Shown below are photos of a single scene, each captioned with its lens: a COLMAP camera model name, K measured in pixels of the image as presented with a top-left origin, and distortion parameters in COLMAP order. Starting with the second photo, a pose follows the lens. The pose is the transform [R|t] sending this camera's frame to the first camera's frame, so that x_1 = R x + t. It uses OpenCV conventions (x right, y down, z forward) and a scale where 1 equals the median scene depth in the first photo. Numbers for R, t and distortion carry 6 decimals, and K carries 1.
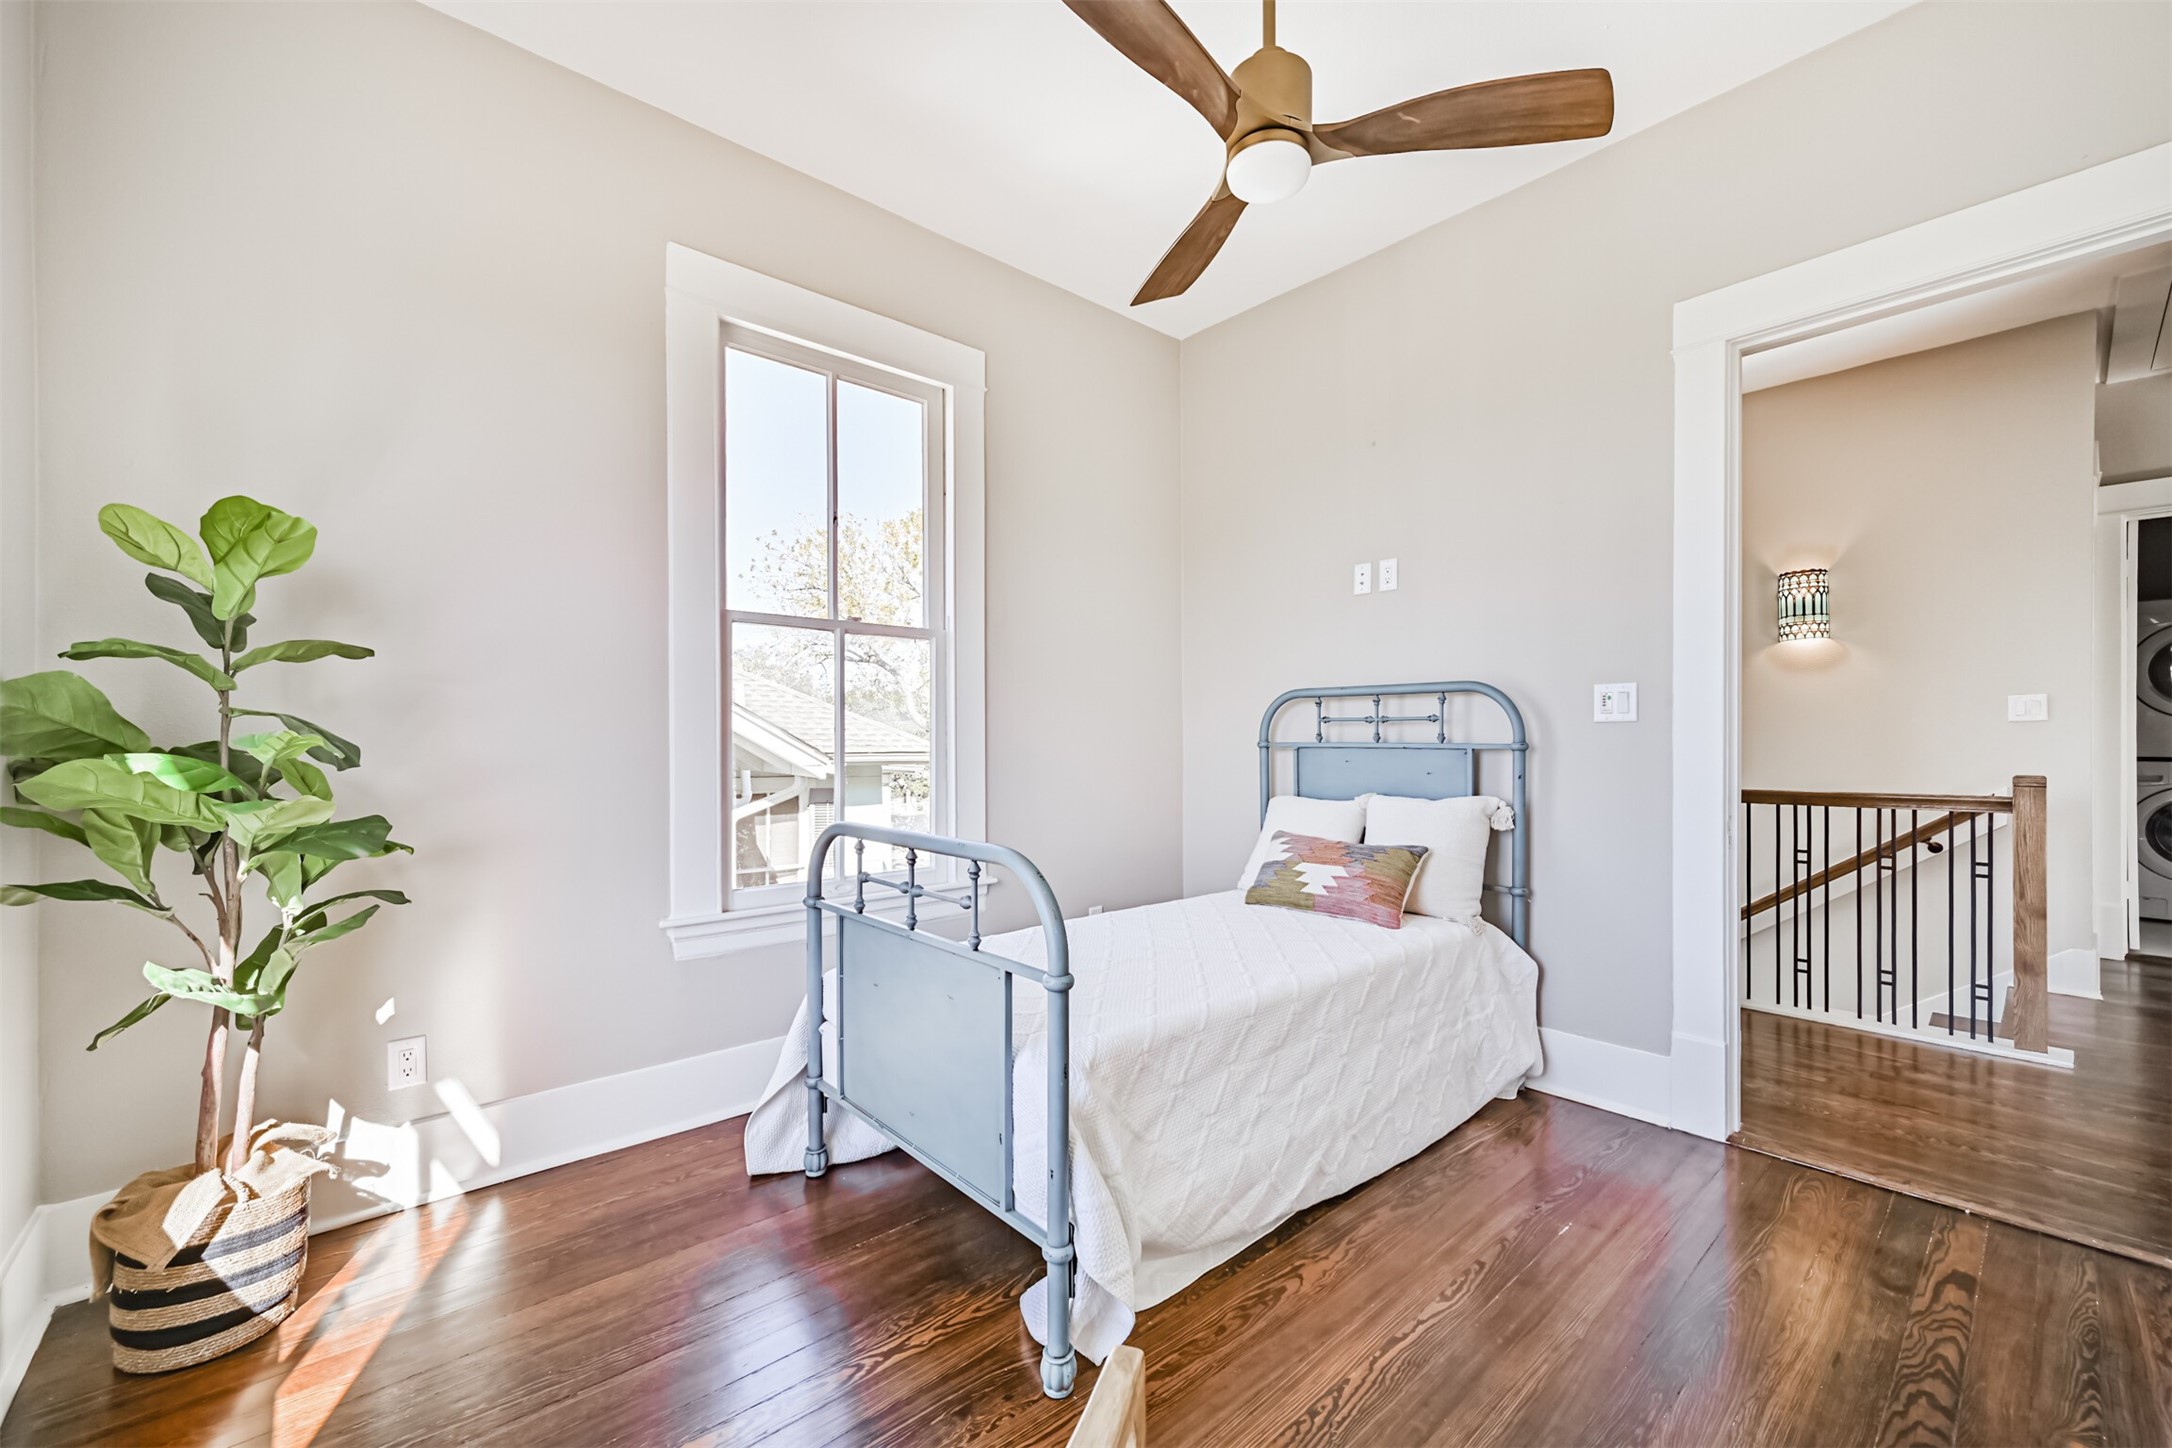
lens RADIAL K [[859.0, 0, 1103.1], [0, 859.0, 727.9], [0, 0, 1]] dist [0.009246, 0.000106]
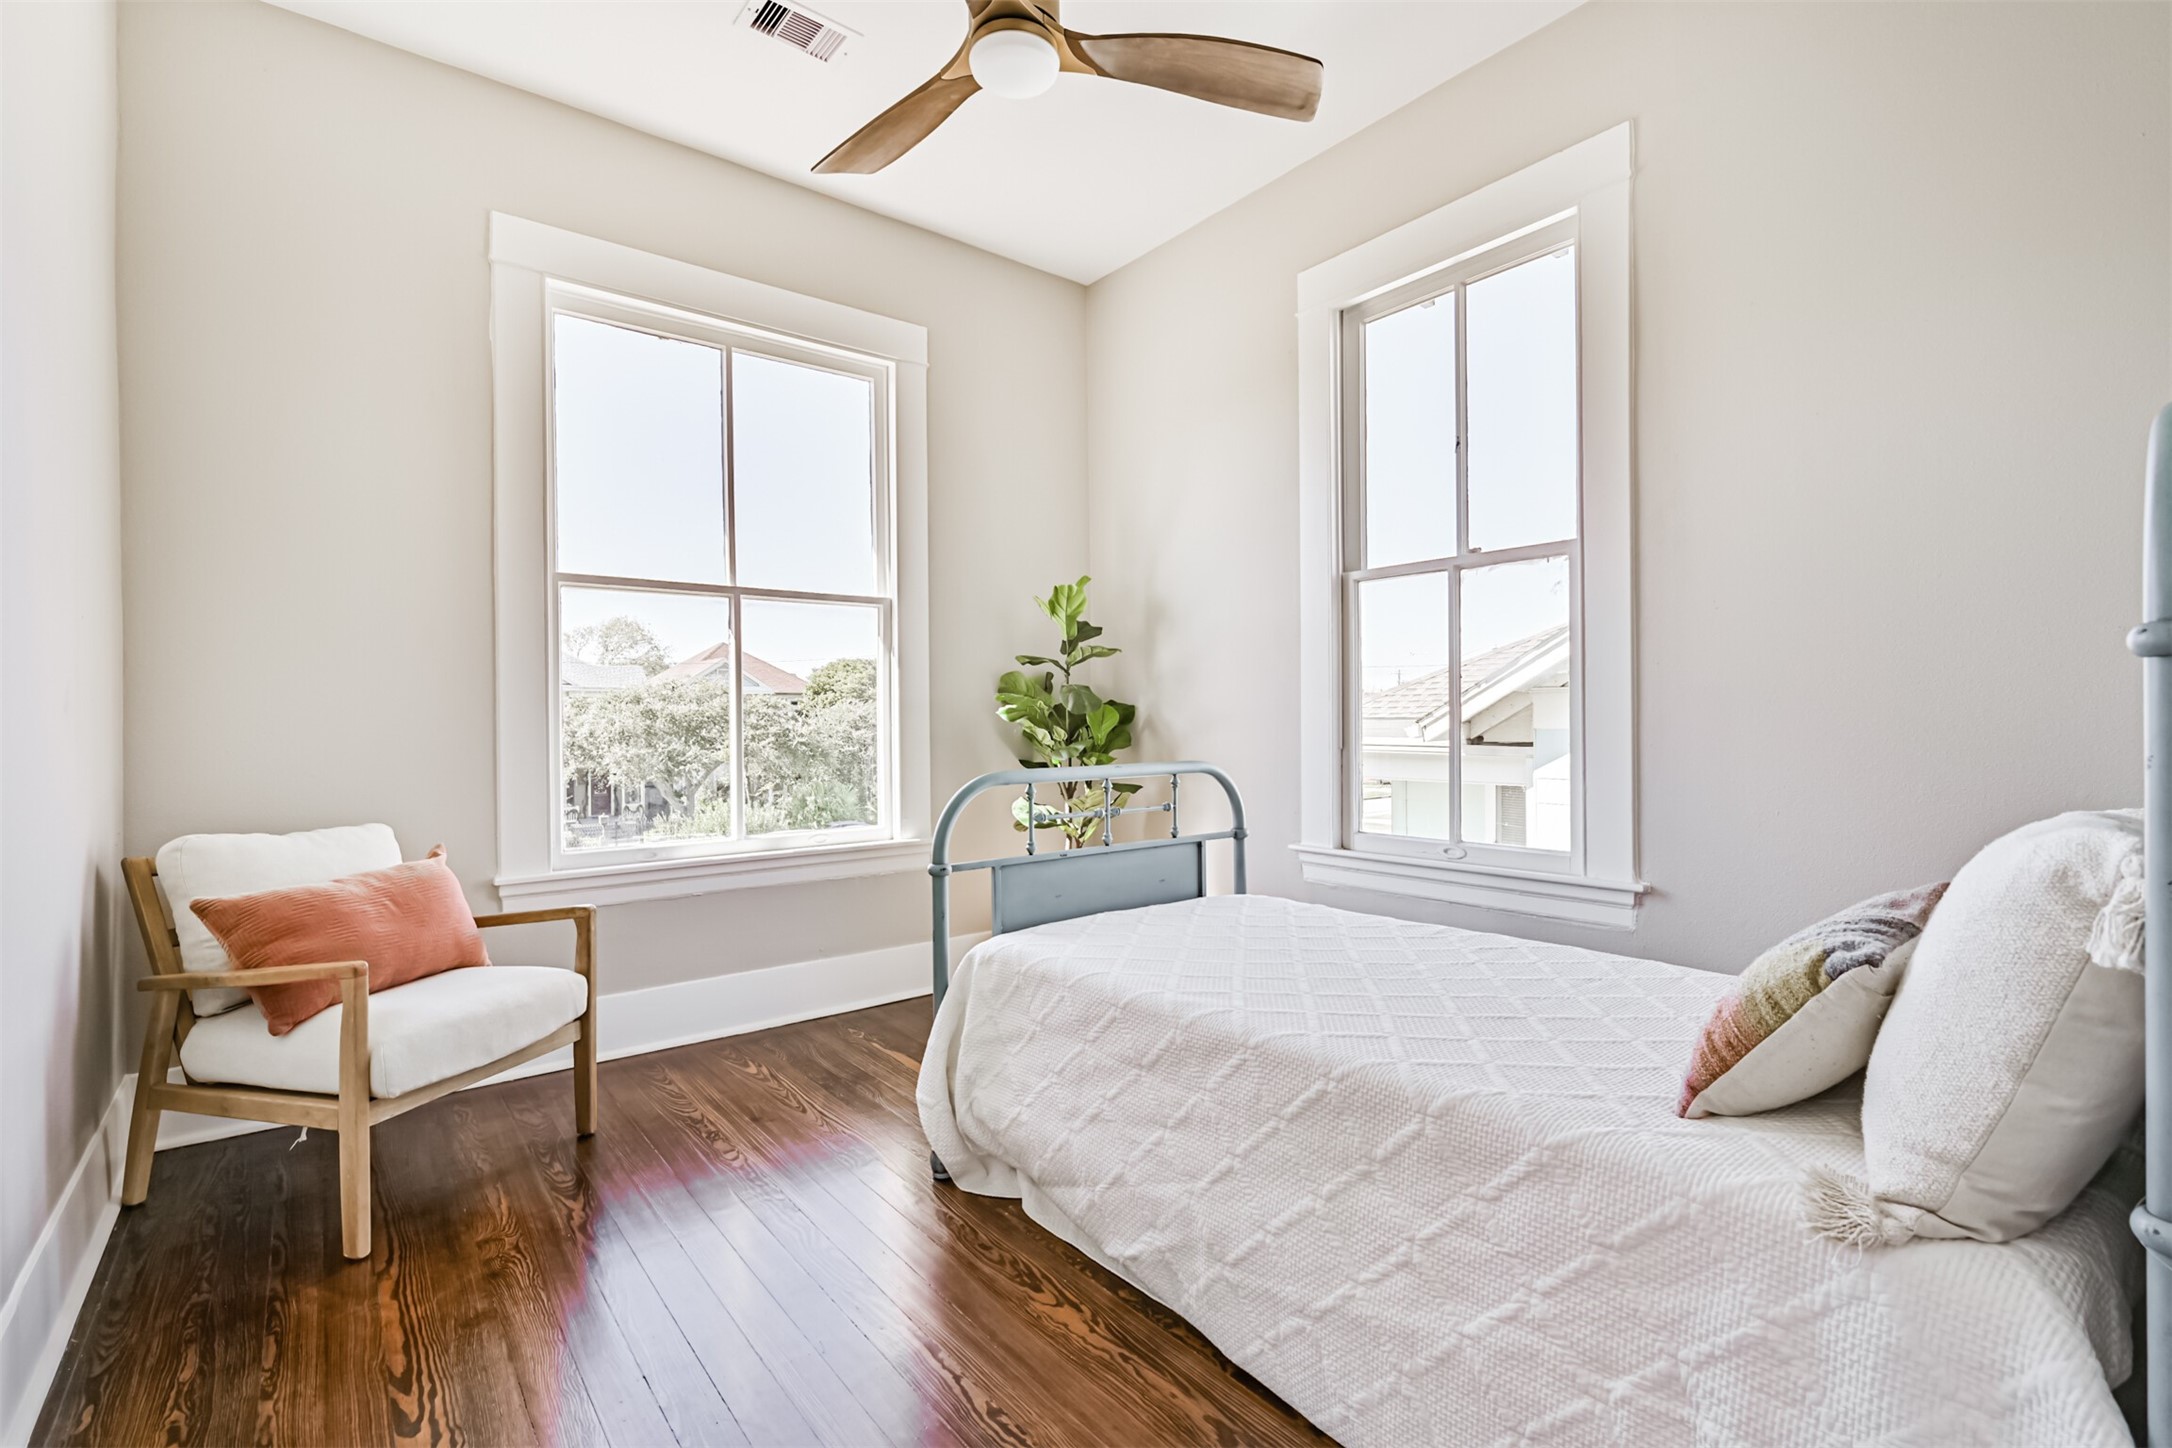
lens RADIAL K [[978.9, 0, 1116.6], [0, 978.9, 714.8], [0, 0, 1]] dist [0.000705, 0.003882]
pose [[-0.034857, -0.001533, -0.999391, 1.072552], [0.021571, 0.999765, -0.002286, 0.050533], [0.999159, -0.021637, -0.034816, 0.991047]]
